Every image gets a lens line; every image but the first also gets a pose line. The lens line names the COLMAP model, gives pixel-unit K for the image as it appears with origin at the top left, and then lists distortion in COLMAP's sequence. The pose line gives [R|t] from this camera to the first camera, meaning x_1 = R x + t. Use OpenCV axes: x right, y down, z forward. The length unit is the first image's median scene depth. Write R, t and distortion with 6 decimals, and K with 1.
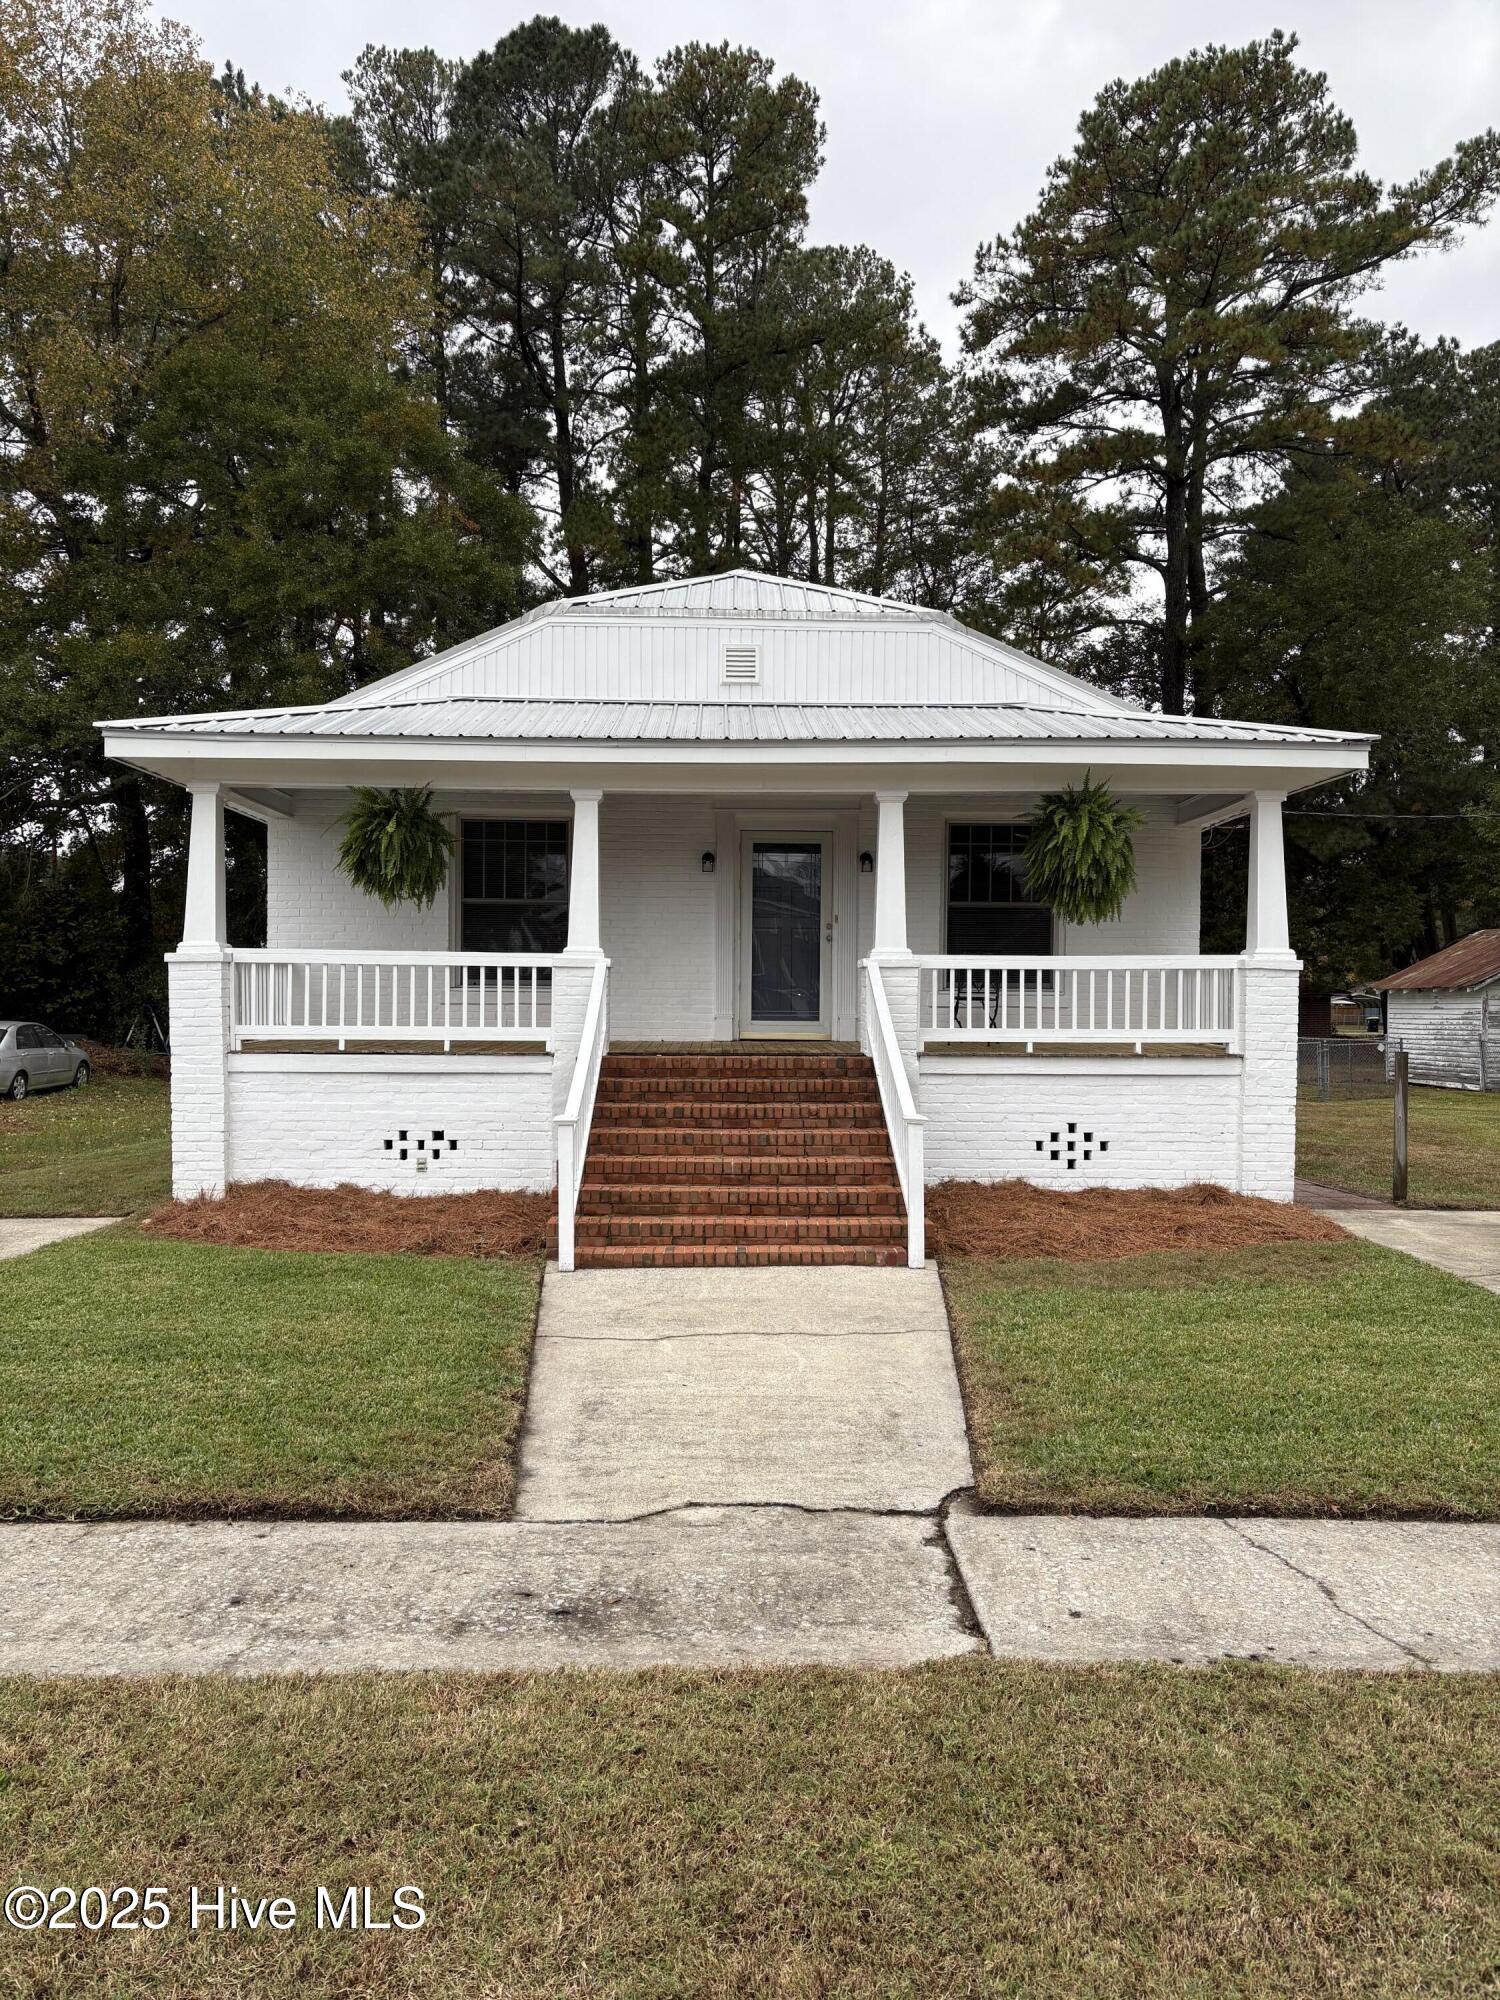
lens RADIAL K [[1501.1, 0, 750.8], [0, 1501.1, 1007.3], [0, 0, 1]] dist [0.043672, -0.043378]
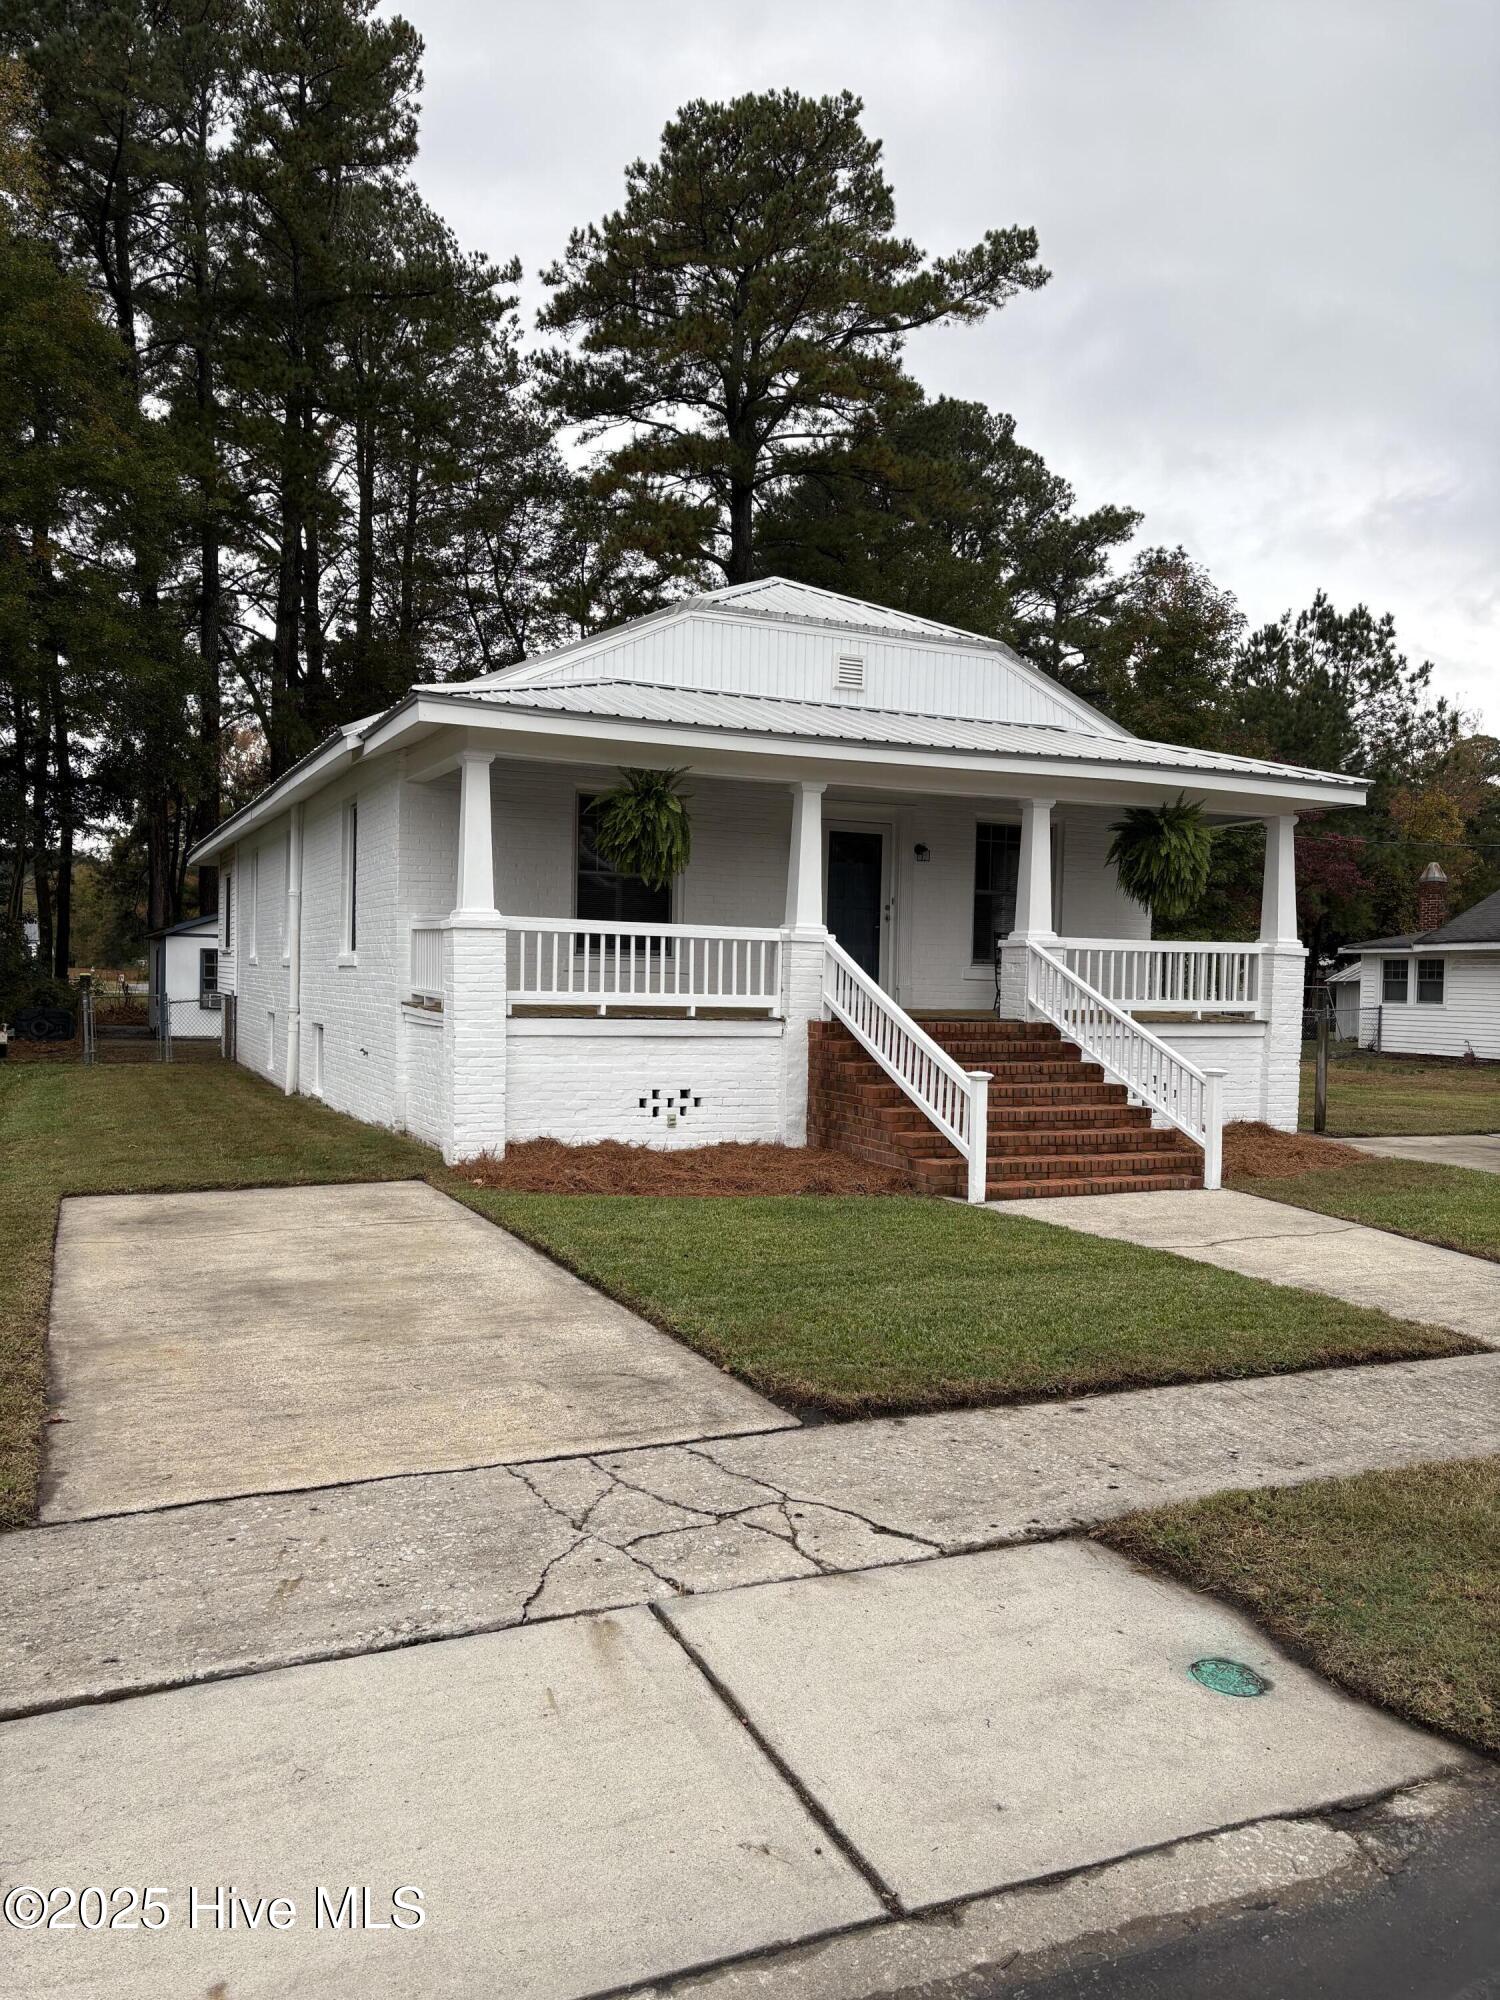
lens RADIAL K [[1501.1, 0, 703.8], [0, 1501.1, 1015.1], [0, 0, 1]] dist [0.043672, -0.043378]
pose [[0.920727, 0.004276, 0.390185, -0.532355], [-0.016629, 0.999462, 0.028286, -0.001904], [-0.389854, -0.032532, 0.920302, 0.001858]]
